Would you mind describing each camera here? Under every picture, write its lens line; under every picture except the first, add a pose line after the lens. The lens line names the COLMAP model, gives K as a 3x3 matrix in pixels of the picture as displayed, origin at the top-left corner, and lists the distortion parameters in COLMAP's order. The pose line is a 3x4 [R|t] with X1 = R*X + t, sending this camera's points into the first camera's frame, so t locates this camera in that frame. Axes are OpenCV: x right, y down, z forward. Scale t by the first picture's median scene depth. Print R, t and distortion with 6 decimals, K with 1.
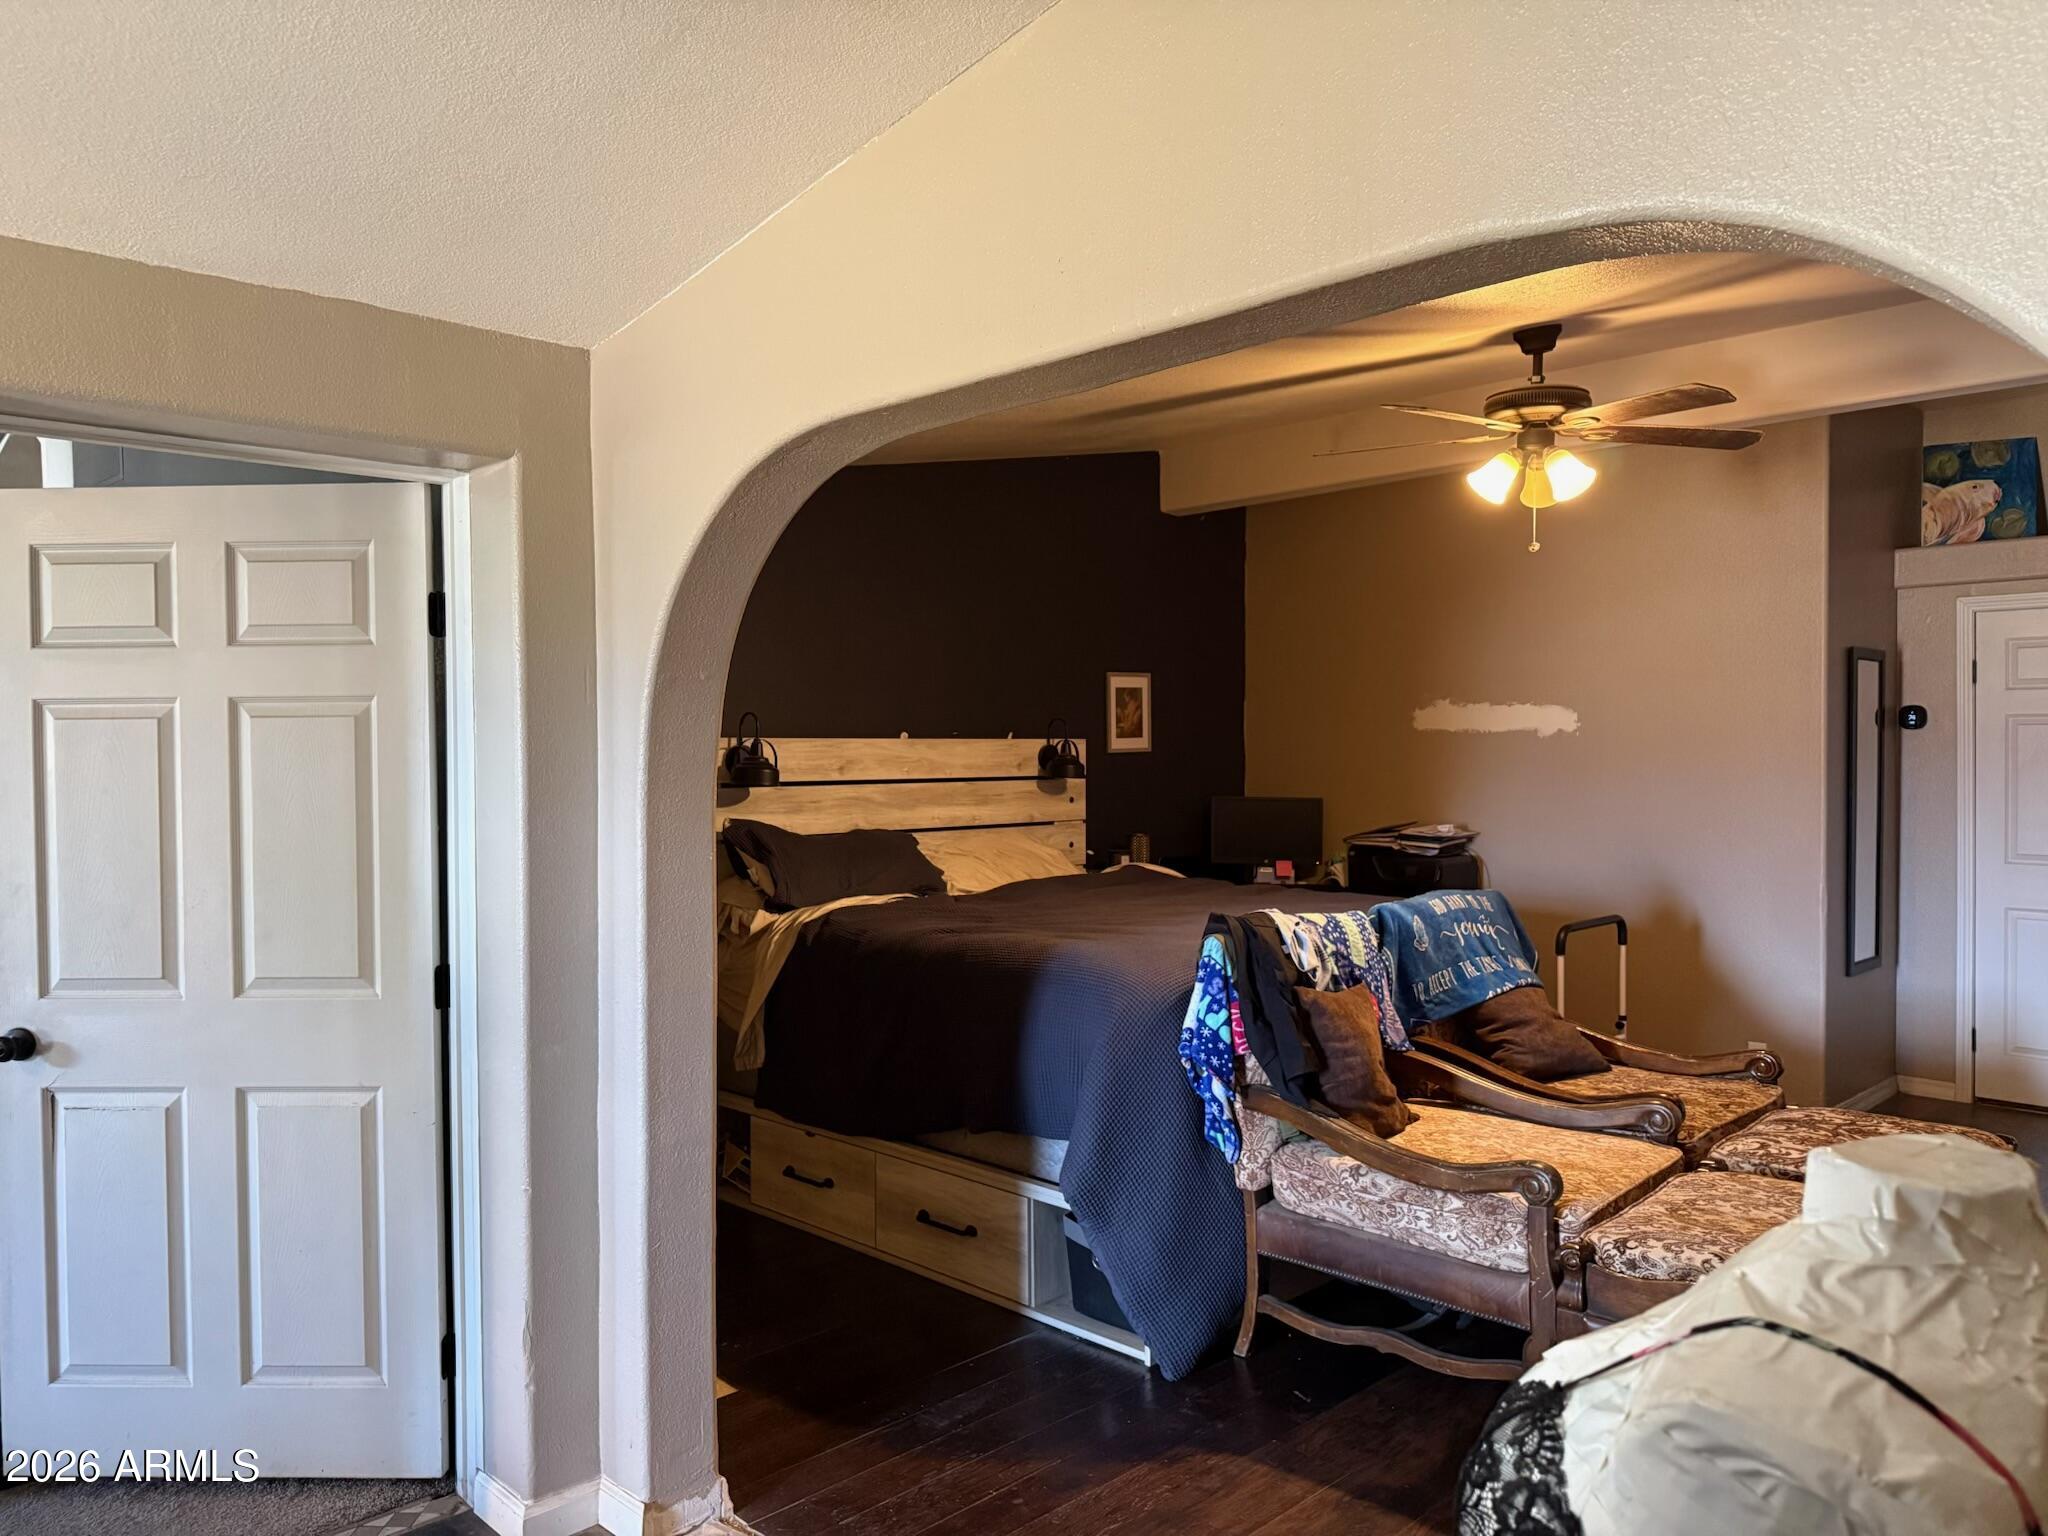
lens RADIAL K [[1431.7, 0, 1022.0], [0, 1431.7, 753.8], [0, 0, 1]] dist [-0.005968, -0.006279]
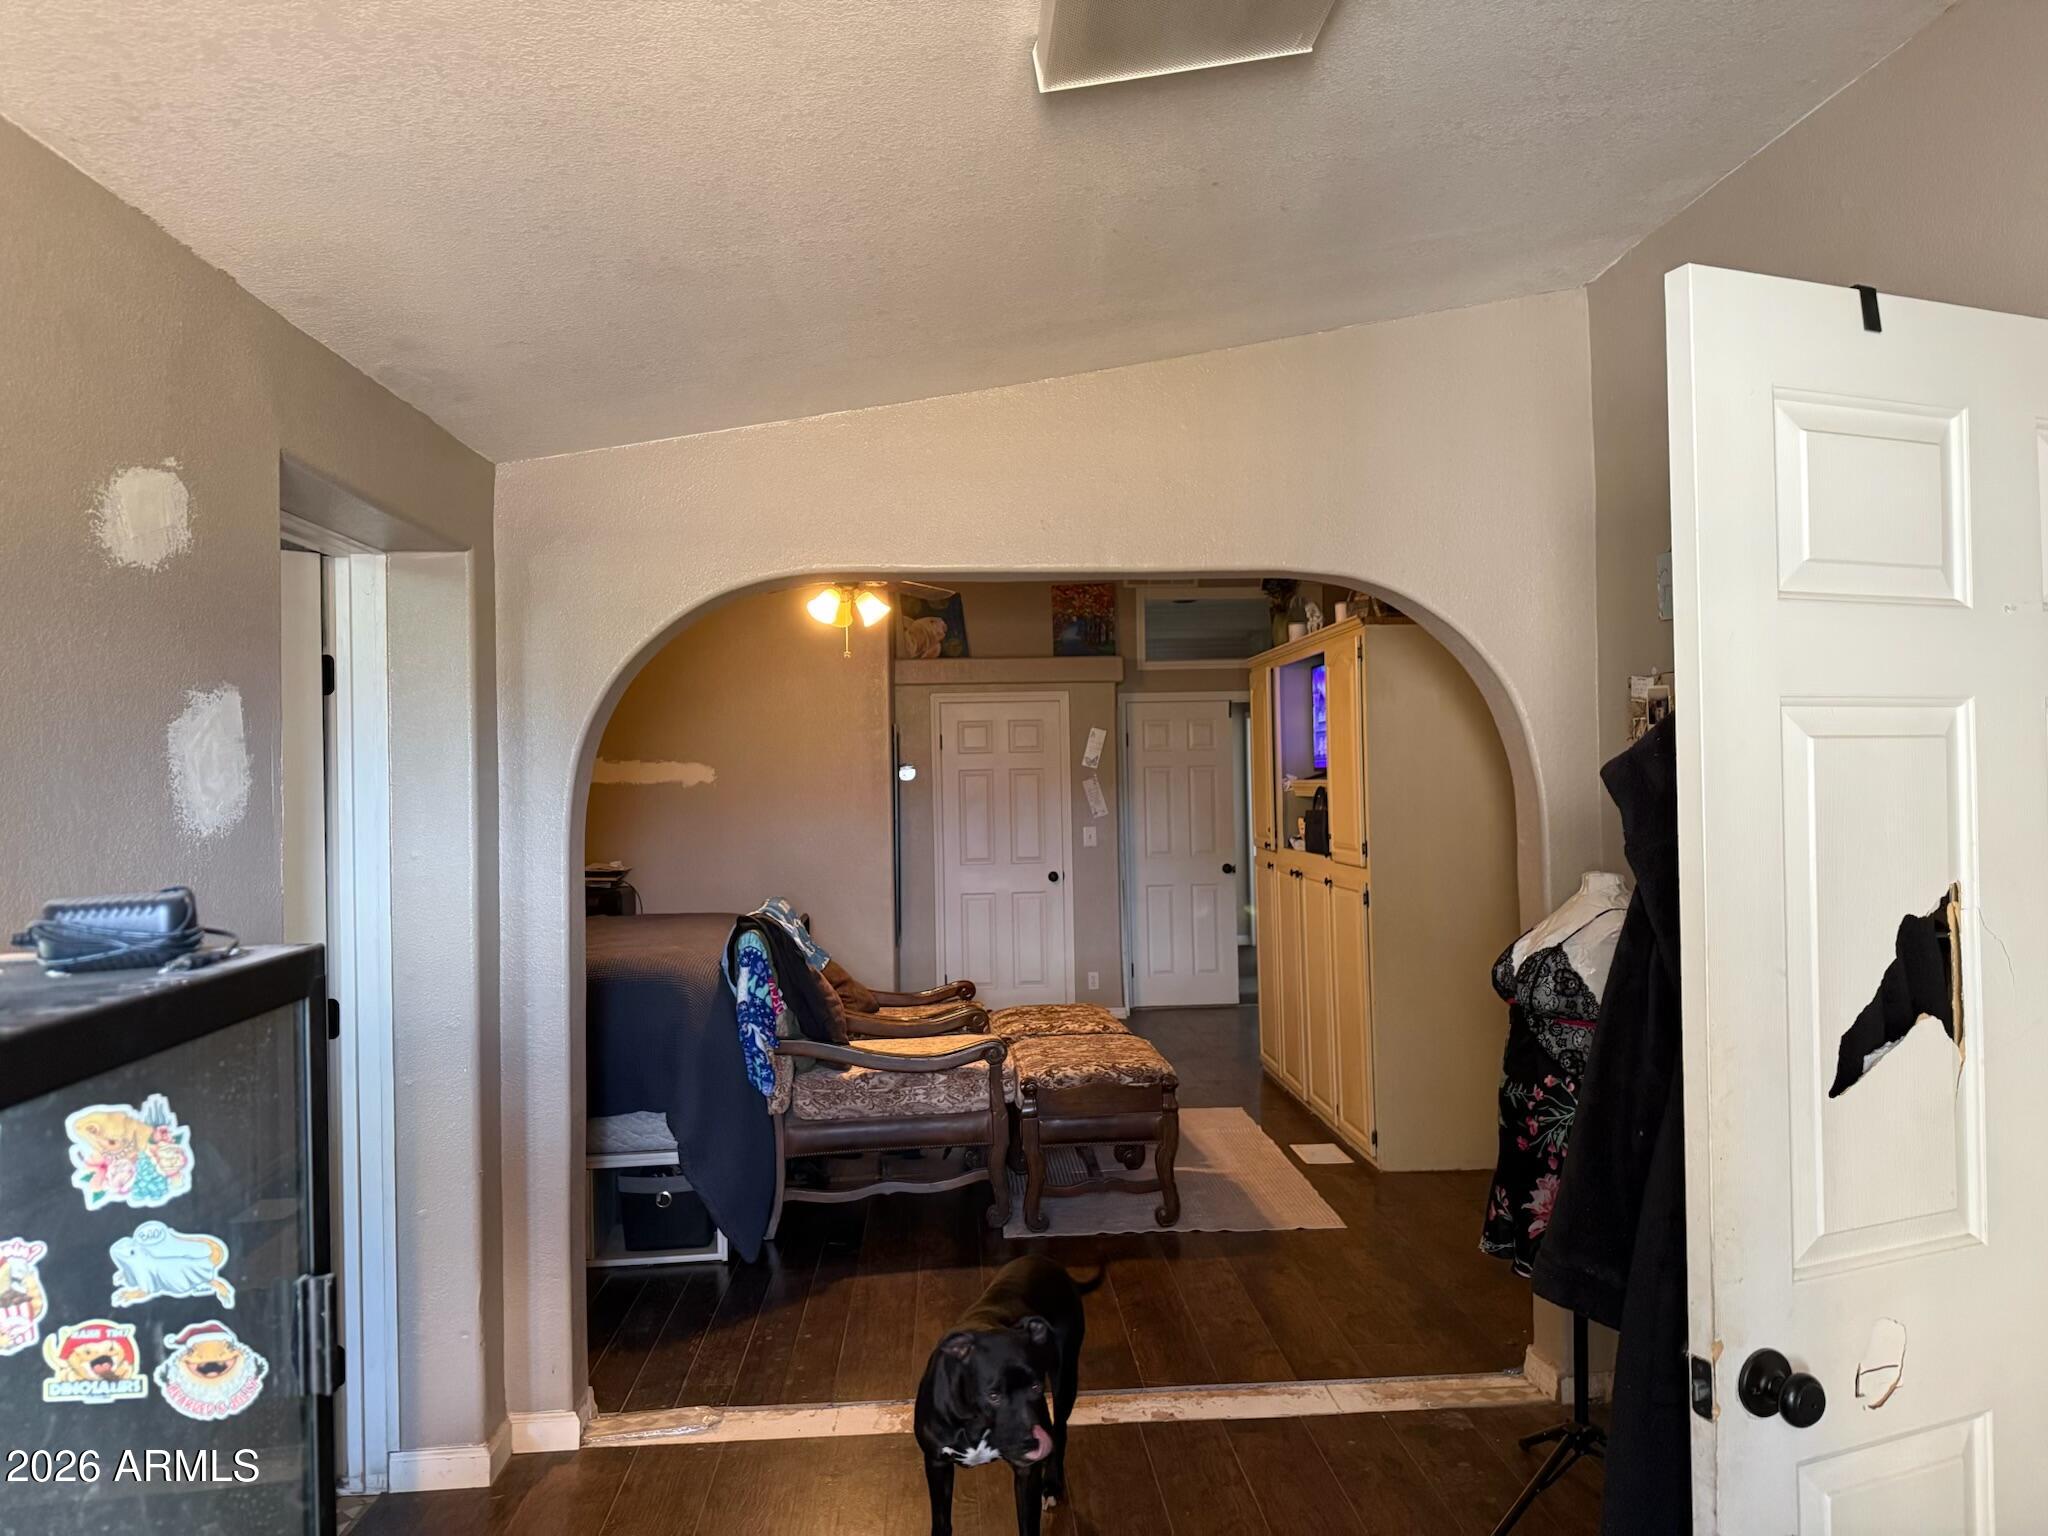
lens RADIAL K [[1431.7, 0, 1025.5], [0, 1431.7, 772.7], [0, 0, 1]] dist [-0.005968, -0.006279]
pose [[0.617993, -0.004507, 0.786171, -0.777112], [0.026971, 0.999516, -0.015471, 0.004299], [-0.785721, 0.030765, 0.617816, -0.049797]]
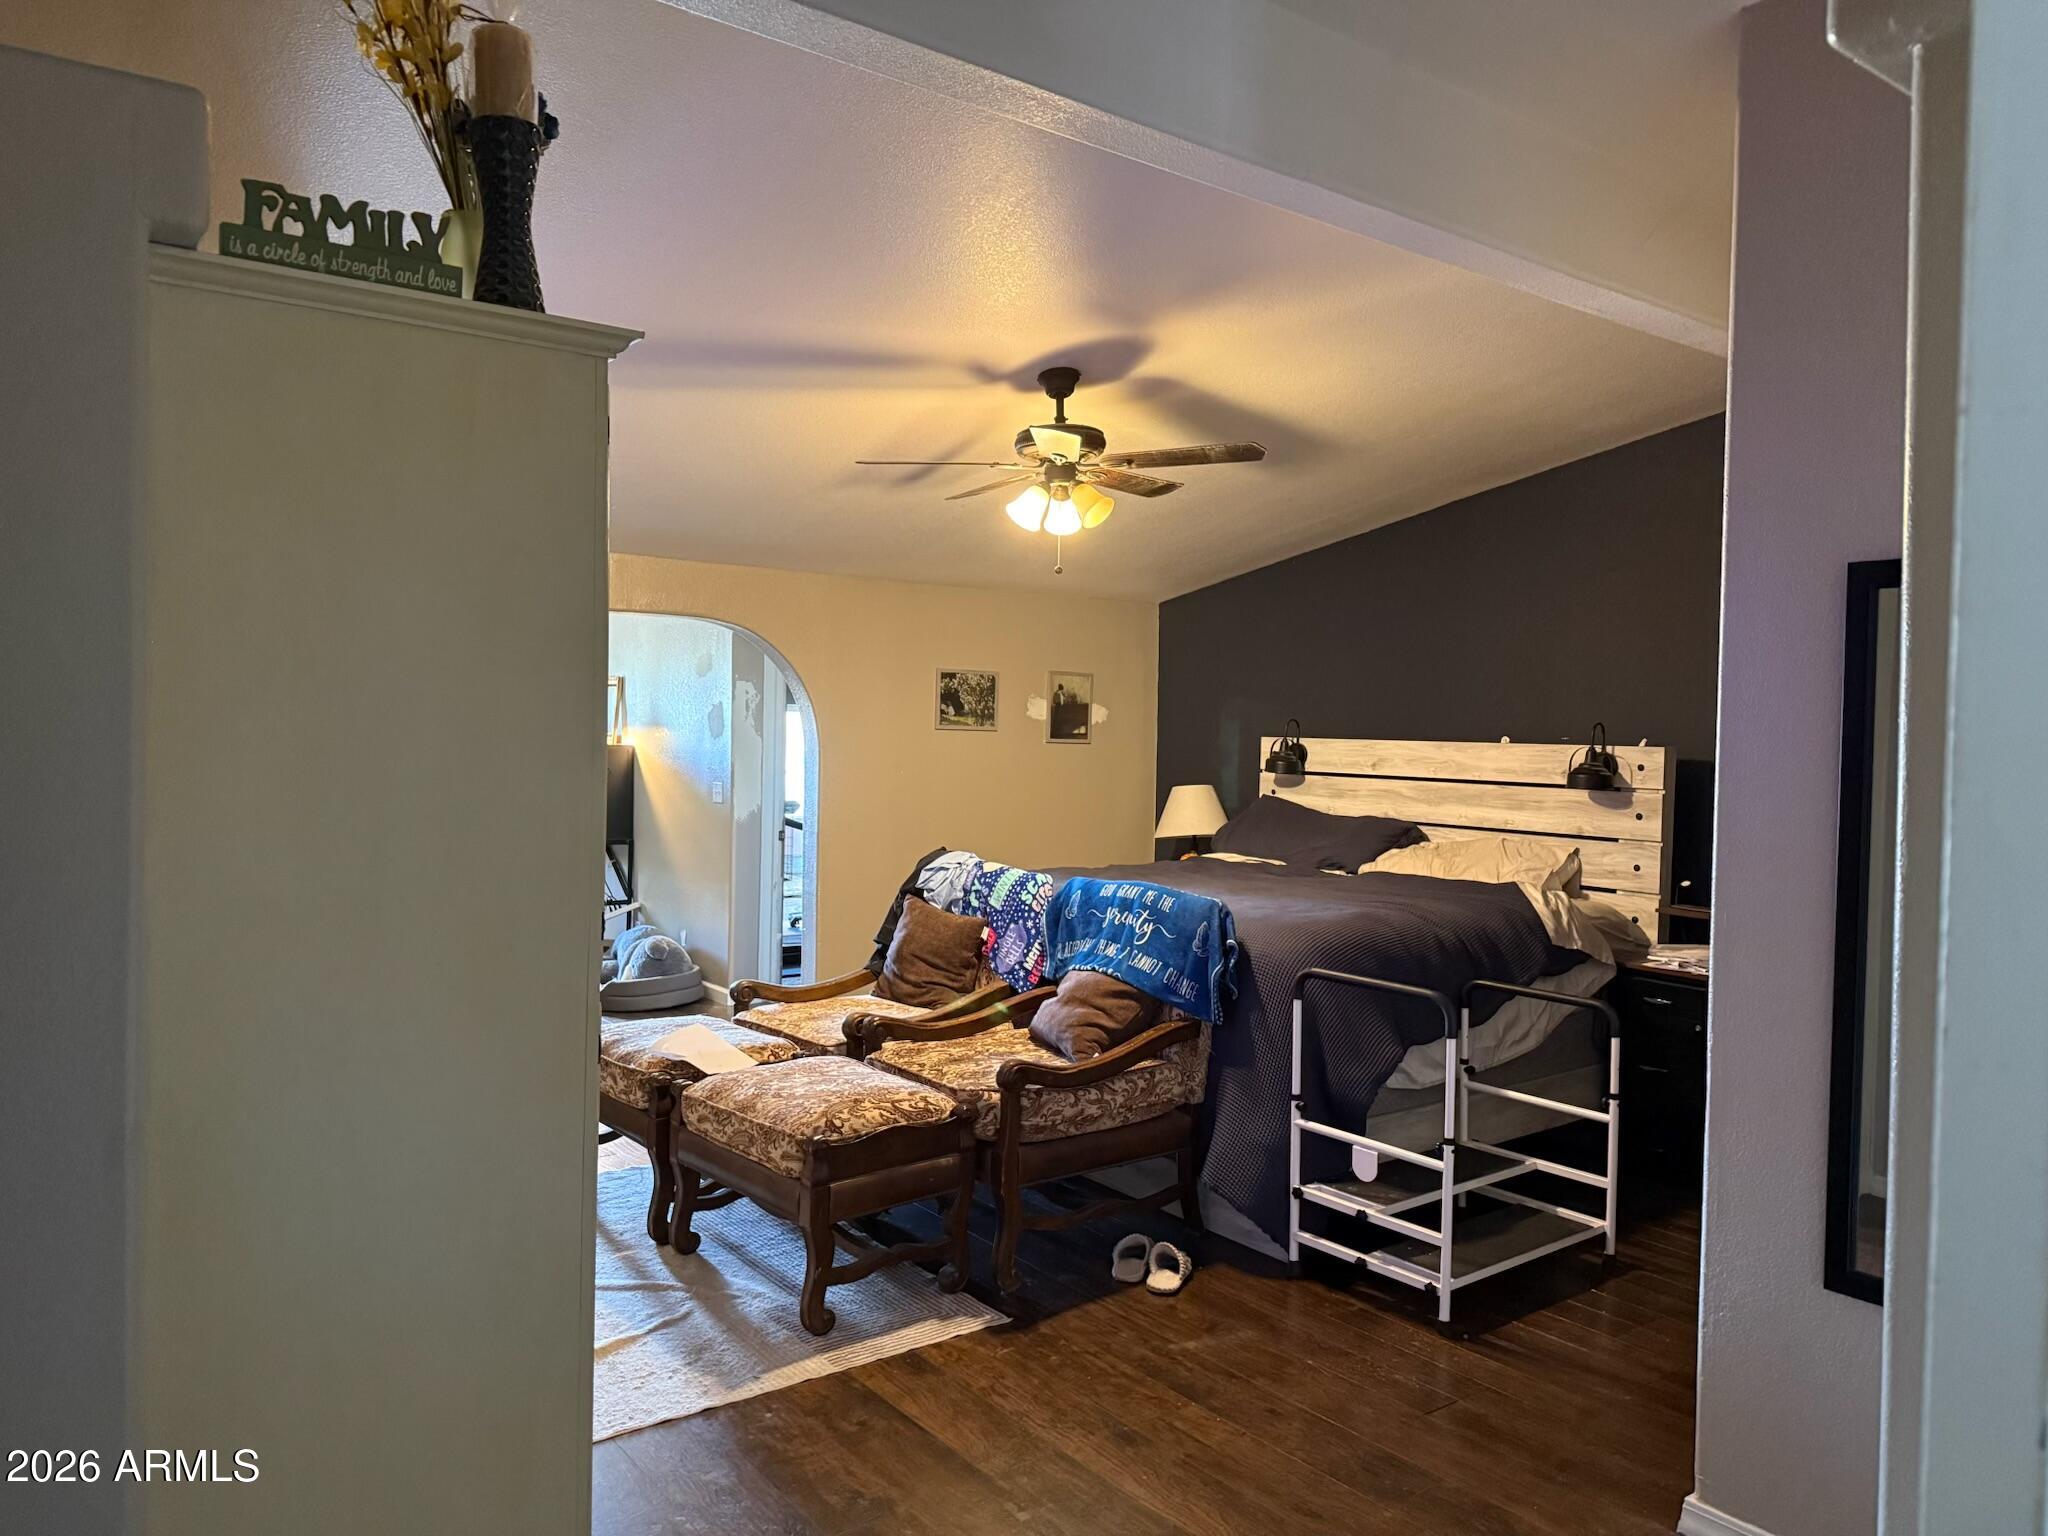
lens RADIAL K [[1431.7, 0, 1024.9], [0, 1431.7, 767.0], [0, 0, 1]] dist [-0.005968, -0.006279]
pose [[-0.090792, 0.029088, -0.995445, 1.047675], [-0.028715, 0.999081, 0.031813, -0.016847], [0.995456, 0.031473, -0.089874, 0.787297]]
